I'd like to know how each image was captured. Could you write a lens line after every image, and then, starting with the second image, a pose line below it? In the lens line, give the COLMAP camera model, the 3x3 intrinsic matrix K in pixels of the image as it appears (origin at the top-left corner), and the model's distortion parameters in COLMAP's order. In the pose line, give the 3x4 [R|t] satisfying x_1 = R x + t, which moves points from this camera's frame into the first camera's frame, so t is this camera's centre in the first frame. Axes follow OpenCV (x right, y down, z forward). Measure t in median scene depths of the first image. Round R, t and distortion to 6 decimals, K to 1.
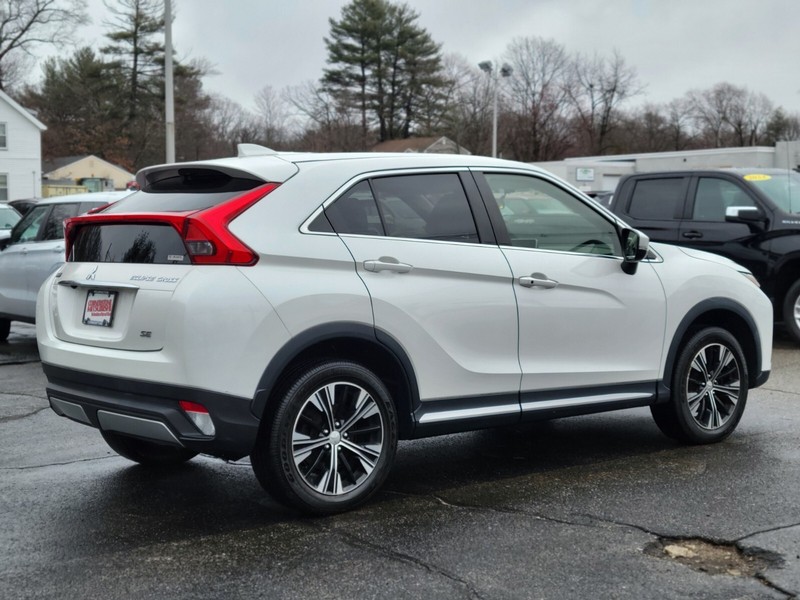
lens RADIAL K [[1221.2, 0, 404.1], [0, 1221.2, 302.4], [0, 0, 1]] dist [0.074213, 0.000000]
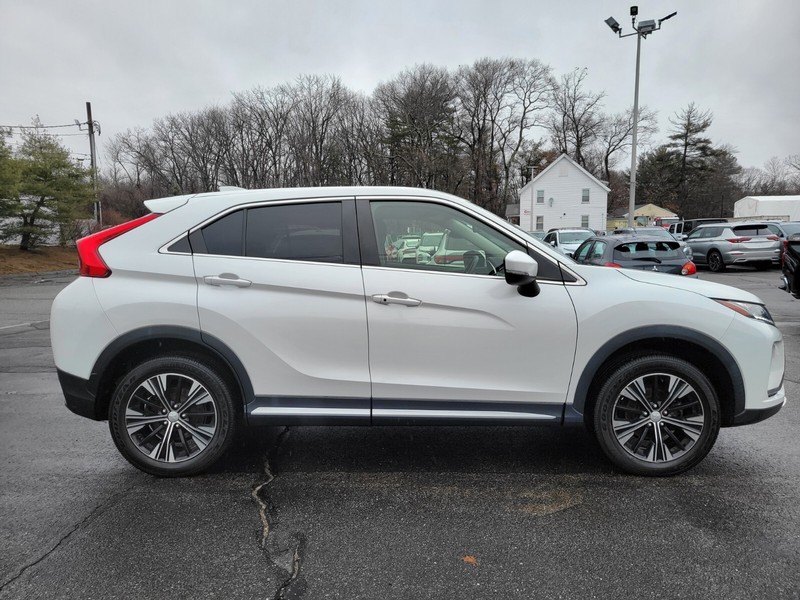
lens RADIAL K [[607.2, 0, 399.6], [0, 607.2, 292.3], [0, 0, 1]] dist [0.040638, -0.030203]
pose [[0.772591, 0.054205, -0.632586, 0.446966], [-0.041328, 0.998529, 0.035088, -0.042120], [0.633557, -0.000965, 0.773695, 0.578426]]
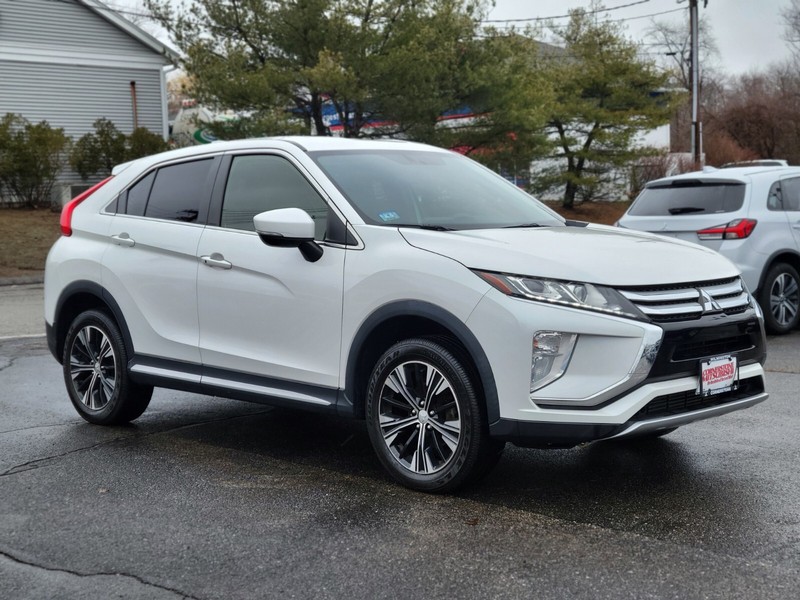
lens RADIAL K [[1221.2, 0, 401.5], [0, 1221.2, 304.6], [0, 0, 1]] dist [0.074213, 0.000000]
pose [[0.102380, 0.084783, -0.991126, 1.132888], [-0.043354, 0.995795, 0.080704, -0.069914], [0.993800, 0.034706, 0.105625, 1.034957]]
